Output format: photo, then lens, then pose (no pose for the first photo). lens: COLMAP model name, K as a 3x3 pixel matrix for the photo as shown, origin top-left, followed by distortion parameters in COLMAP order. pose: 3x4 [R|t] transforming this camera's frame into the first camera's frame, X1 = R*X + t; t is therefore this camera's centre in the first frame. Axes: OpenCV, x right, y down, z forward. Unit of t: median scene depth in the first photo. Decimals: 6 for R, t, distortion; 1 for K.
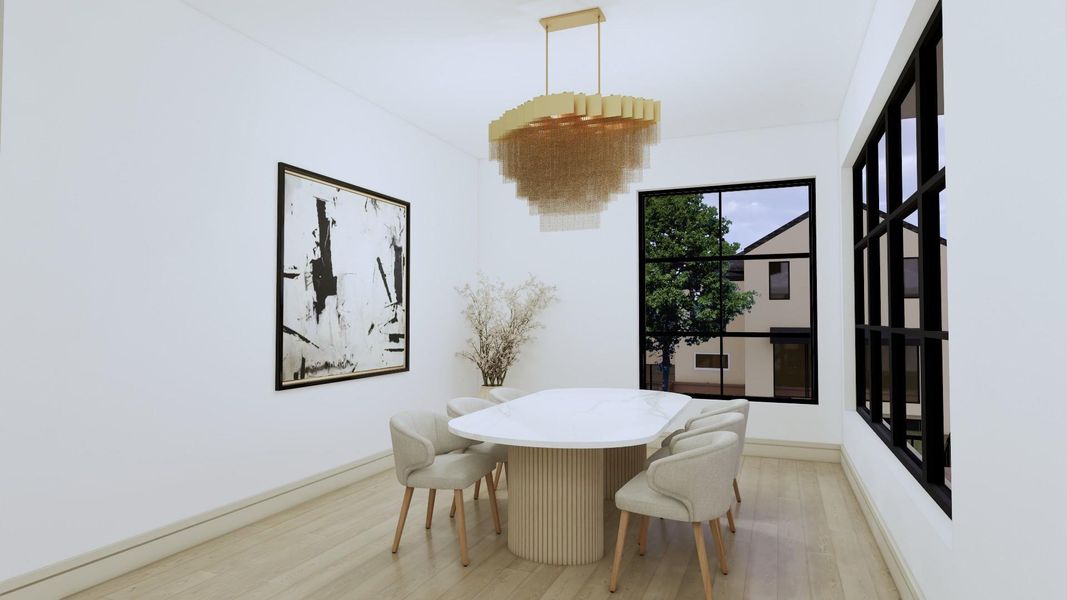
lens RADIAL K [[588.8, 0, 533.9], [0, 588.8, 303.7], [0, 0, 1]] dist [-0.000076, 0.000002]
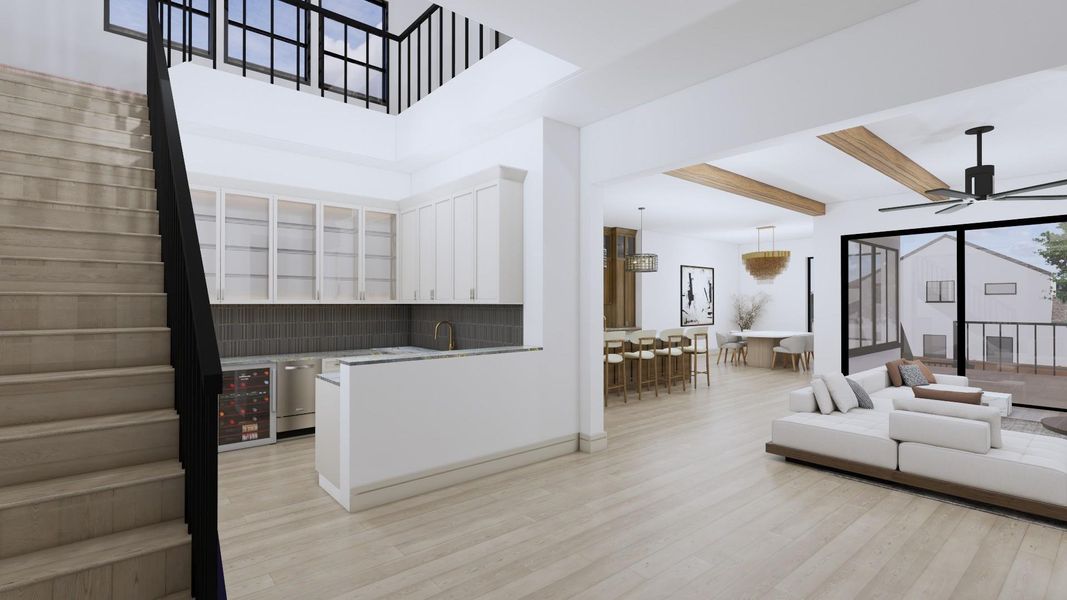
lens RADIAL K [[505.9, 0, 533.8], [0, 505.9, 300.0], [0, 0, 1]] dist [-0.000463, -0.000054]
pose [[0.888686, 0.001022, -0.458514, 0.183135], [0.007374, 0.999836, 0.016520, -0.072439], [0.458456, -0.018062, 0.888533, -2.033404]]
